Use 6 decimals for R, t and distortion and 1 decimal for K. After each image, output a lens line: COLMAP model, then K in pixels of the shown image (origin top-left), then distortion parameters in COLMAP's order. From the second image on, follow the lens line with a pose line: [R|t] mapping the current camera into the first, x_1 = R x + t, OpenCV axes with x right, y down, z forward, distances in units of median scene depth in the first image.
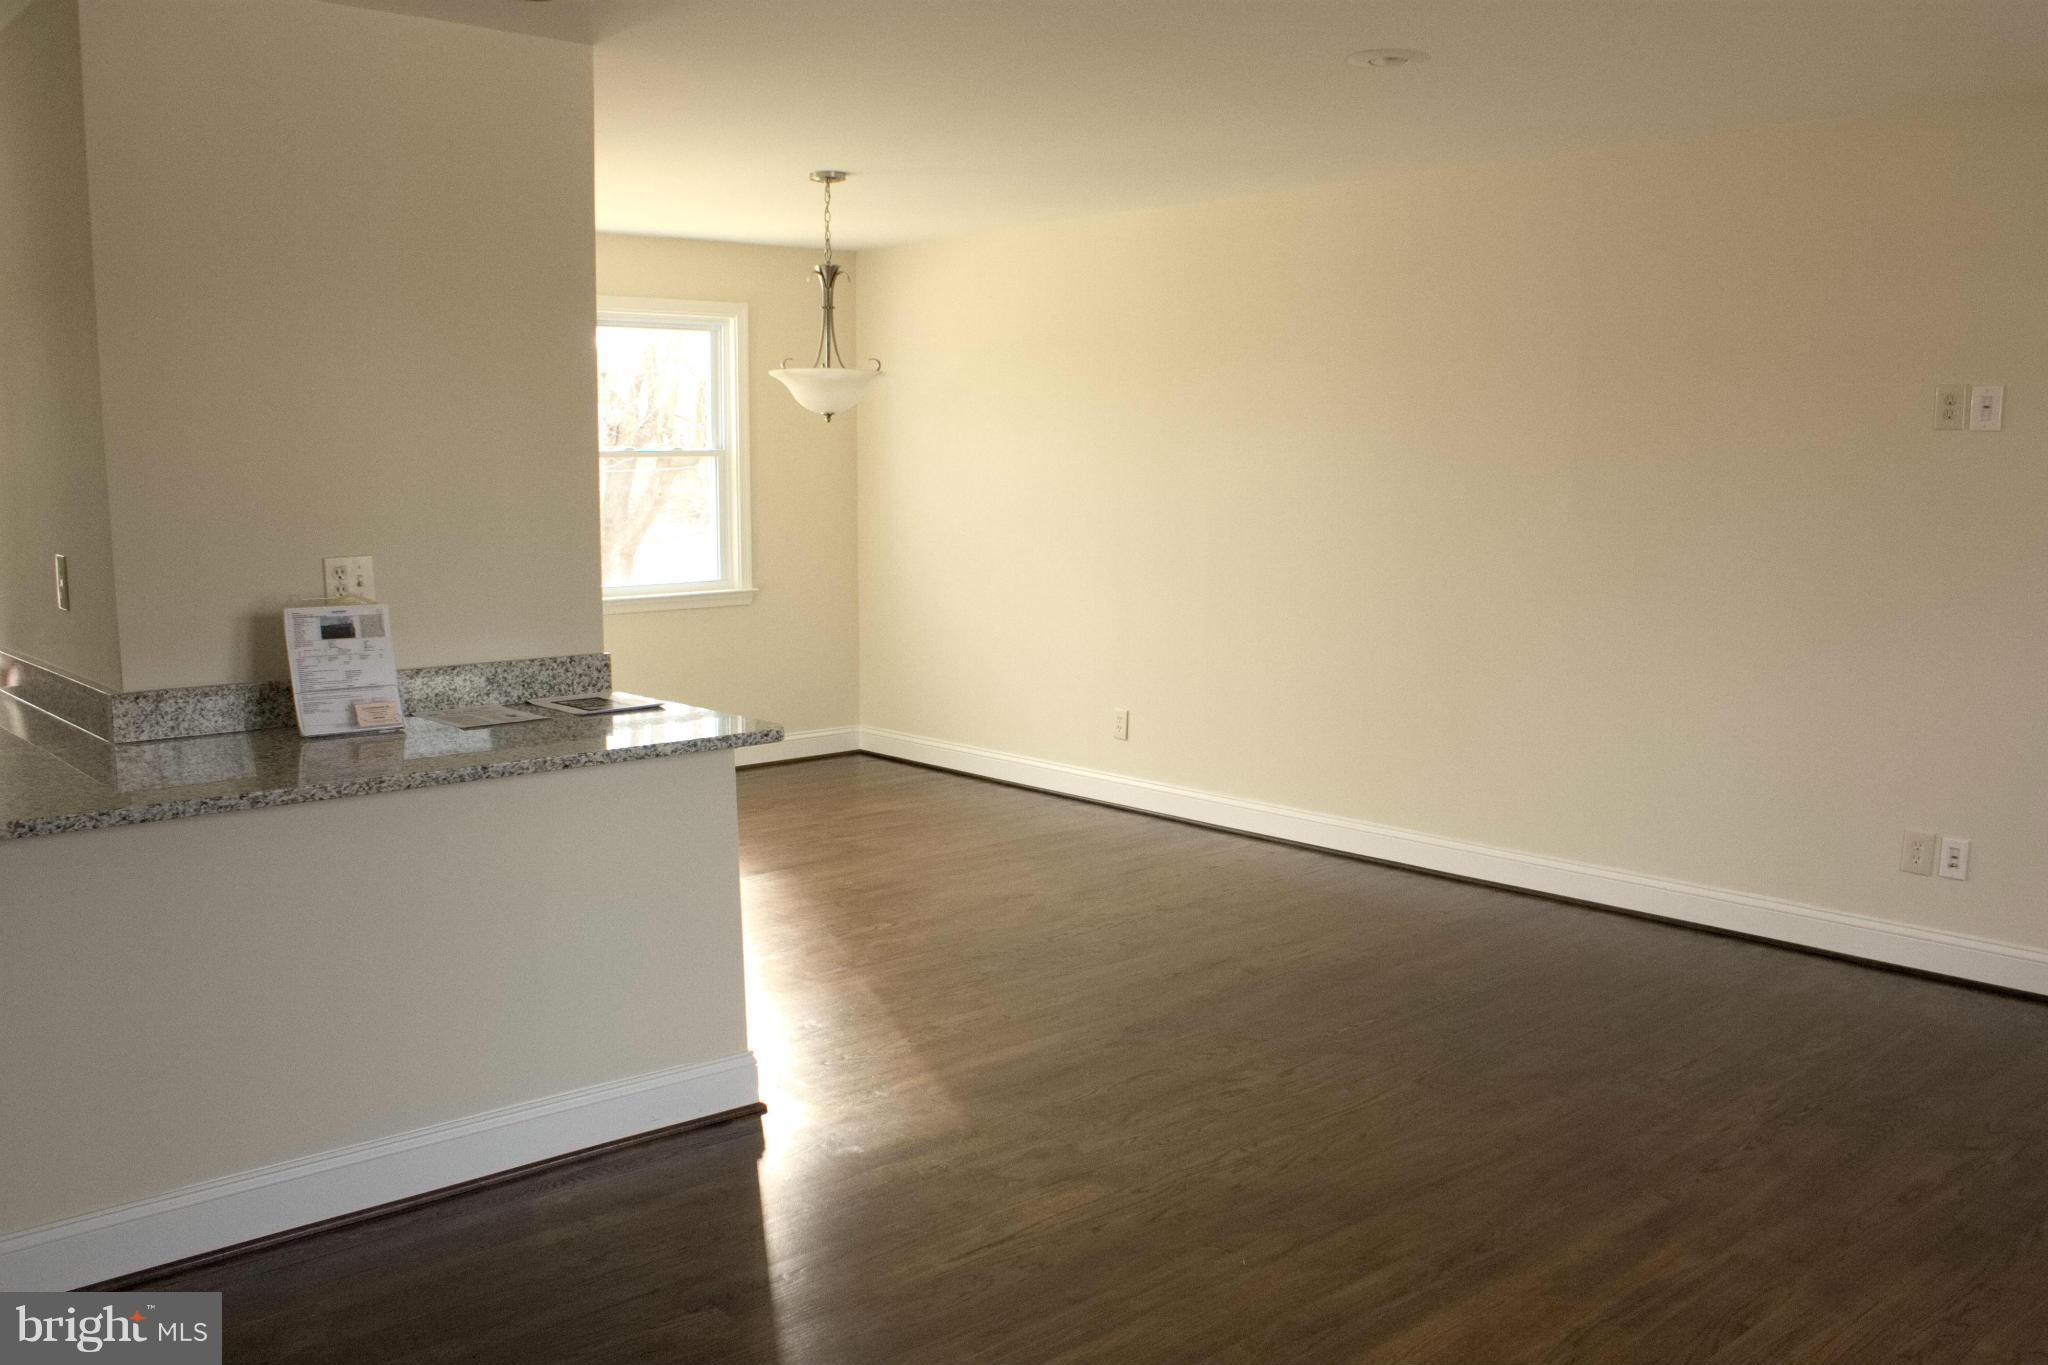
lens RADIAL K [[1755.7, 0, 1024.0], [0, 1755.7, 682.5], [0, 0, 1]] dist [-0.176807, 0.227186]
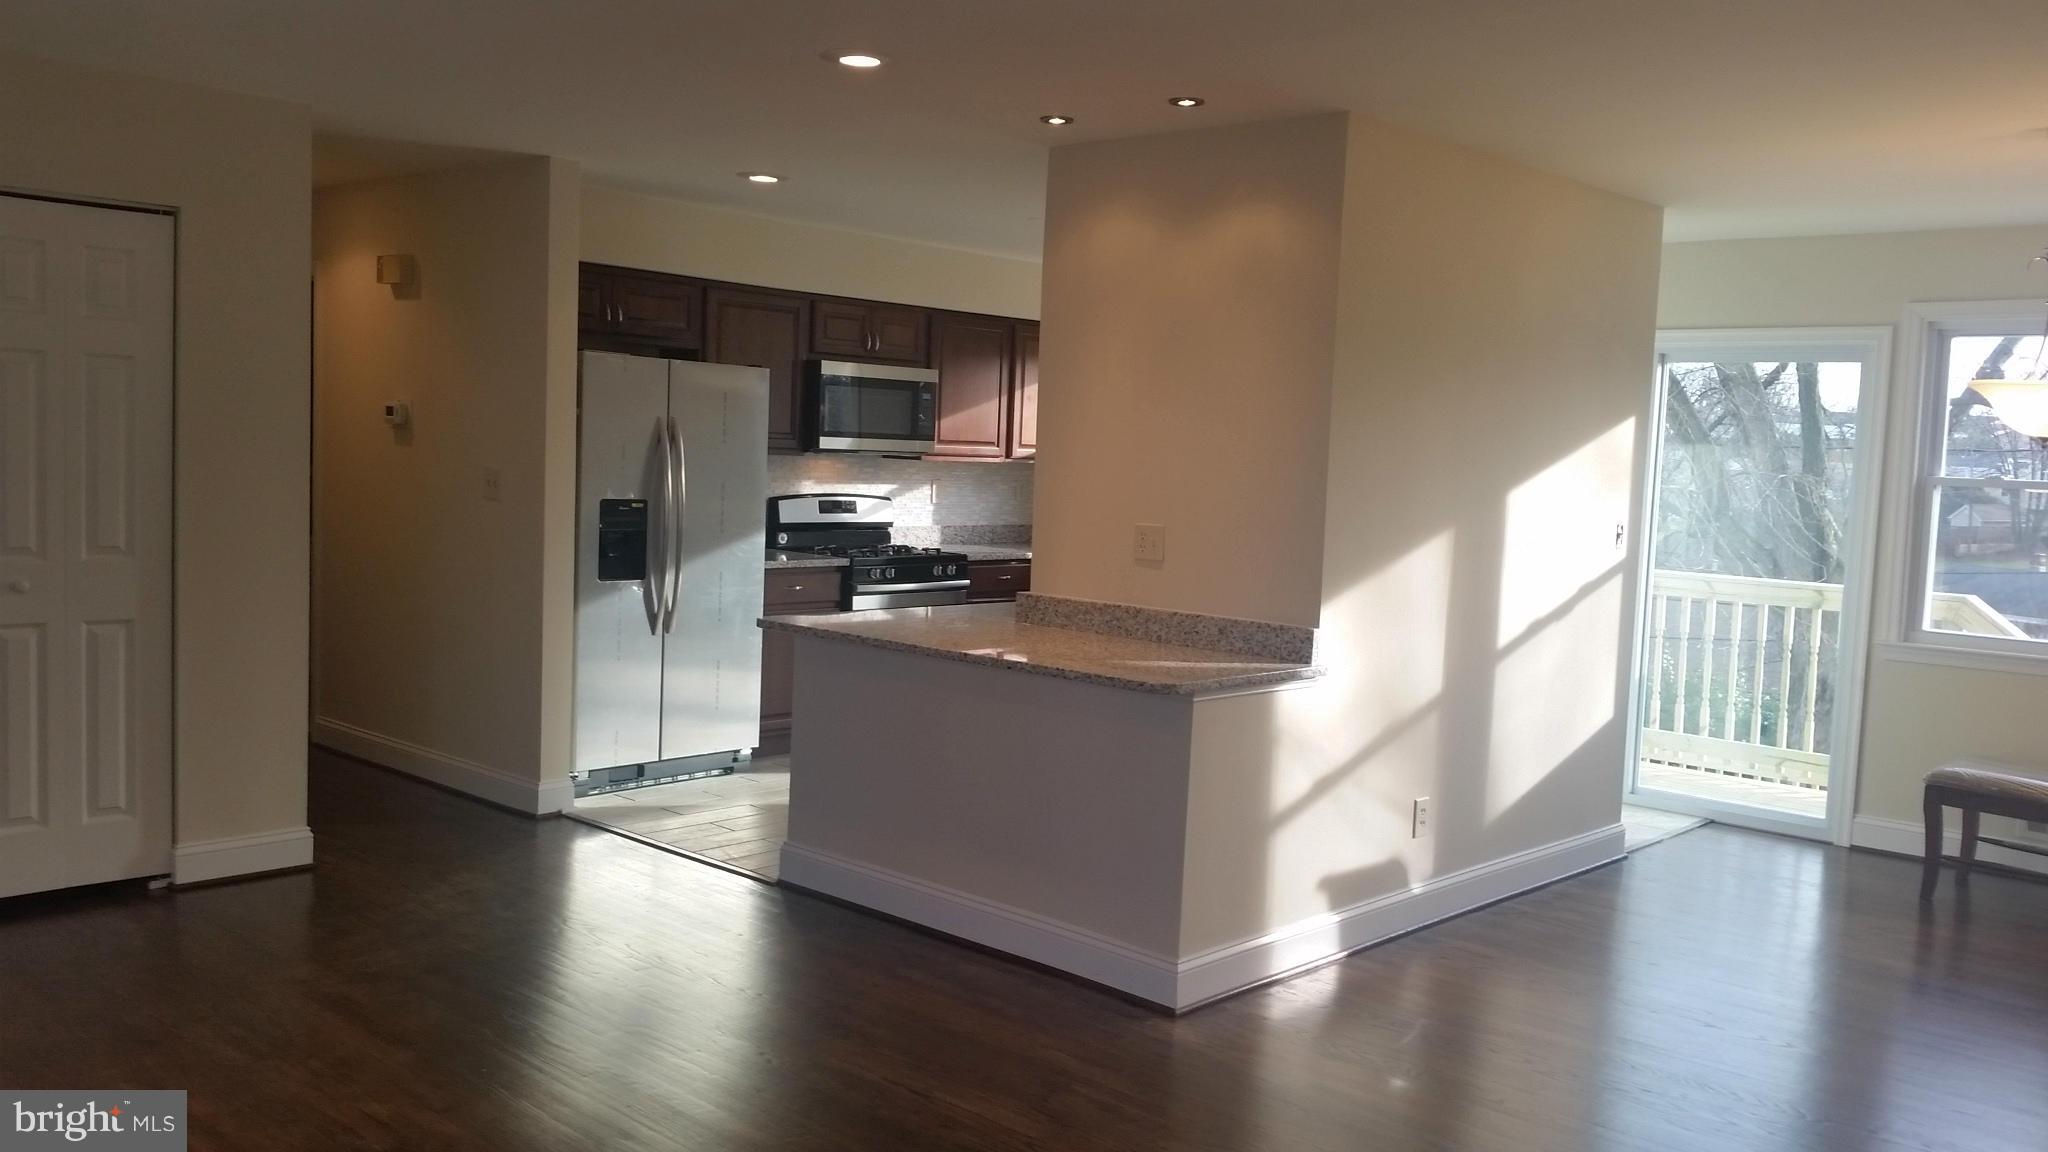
lens RADIAL K [[1650.0, 0, 1034.2], [0, 1650.0, 582.6], [0, 0, 1]] dist [0.157052, -0.280544]
pose [[0.102568, 0.083229, -0.991238, 0.777172], [-0.170015, 0.983297, 0.064970, -0.080903], [0.980089, 0.161861, 0.115005, 0.618959]]
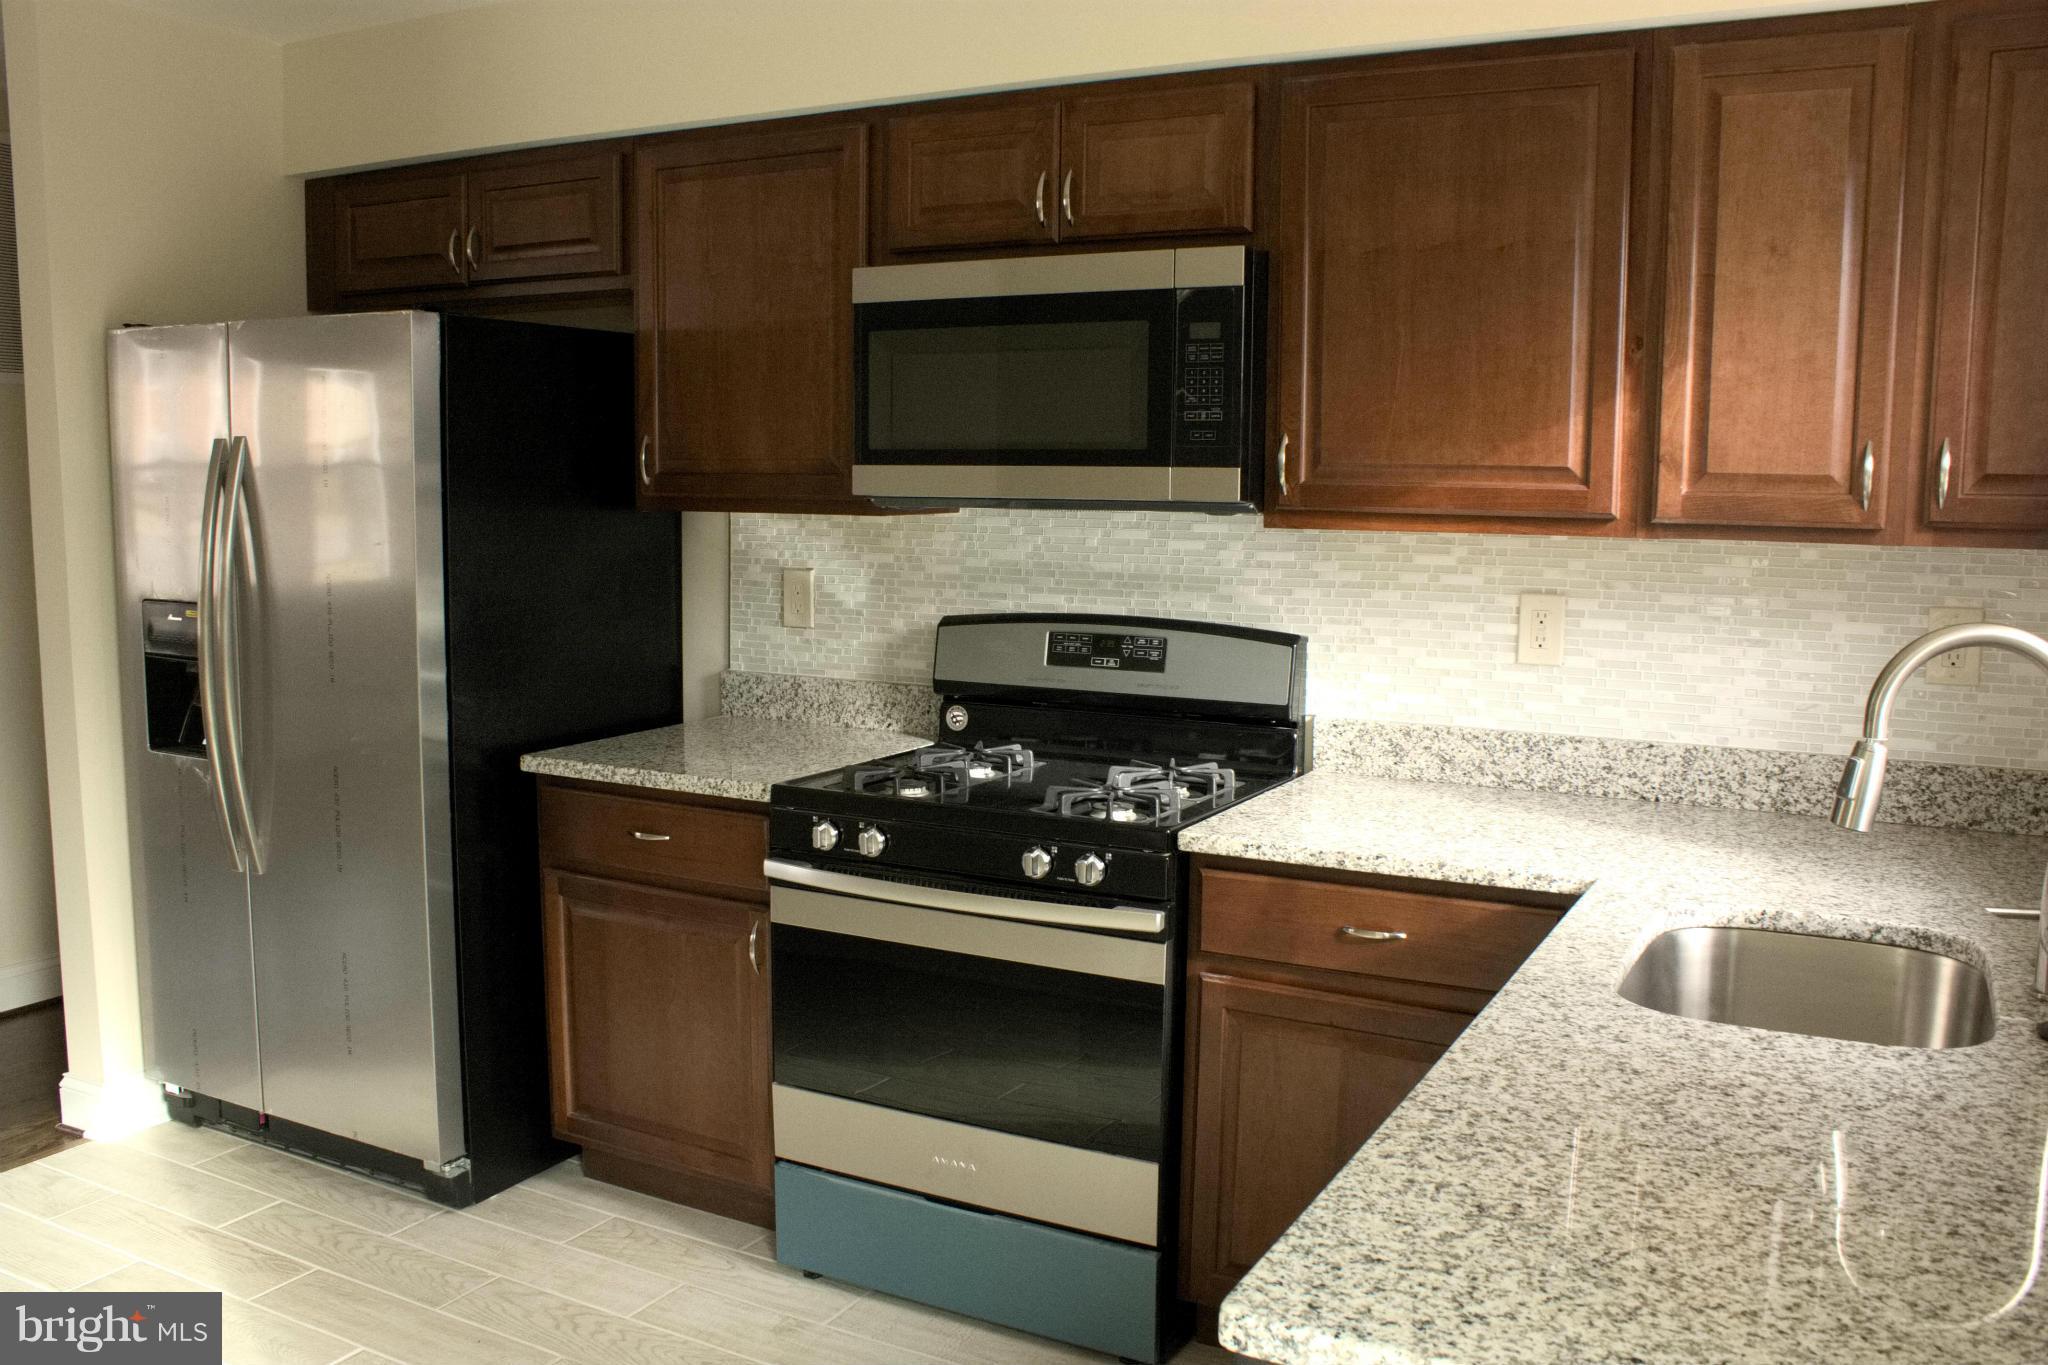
lens RADIAL K [[1755.7, 0, 1024.0], [0, 1755.7, 682.5], [0, 0, 1]] dist [-0.176807, 0.227186]
pose [[-0.937869, 0.028439, -0.345822, -0.733631], [-0.058976, 0.969070, 0.239634, -0.165499], [0.341941, 0.245140, -0.907184, 1.238347]]
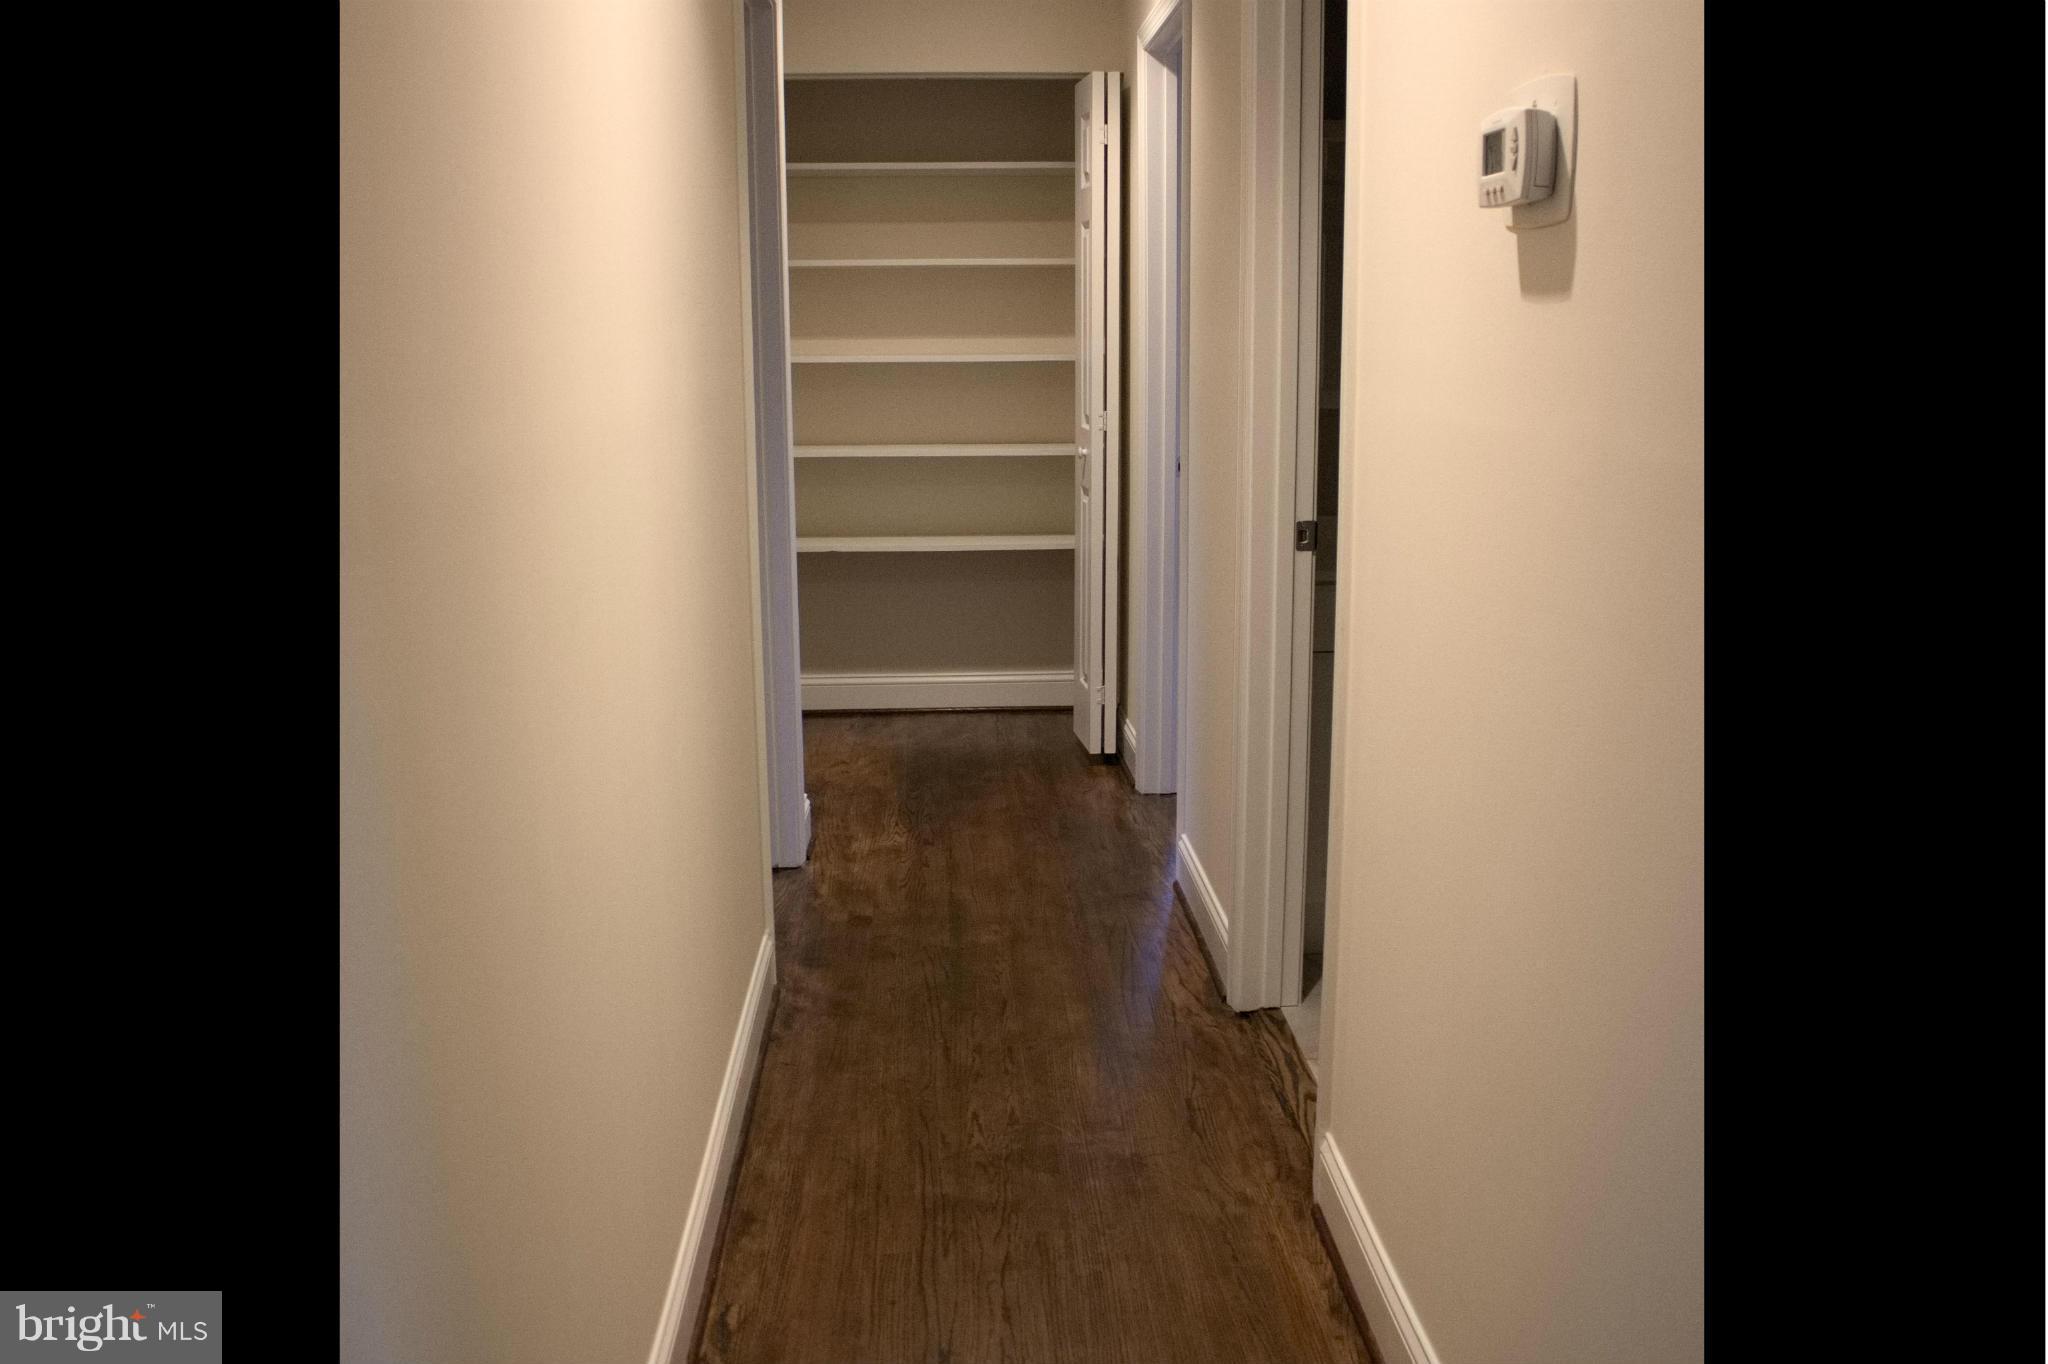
lens RADIAL K [[1755.7, 0, 1024.0], [0, 1755.7, 682.0], [0, 0, 1]] dist [-0.176807, 0.227186]
pose [[-0.621581, 0.158123, -0.767225, -0.408505], [-0.098161, 0.955973, 0.276551, -0.021205], [0.777175, 0.247211, -0.578693, 0.364496]]
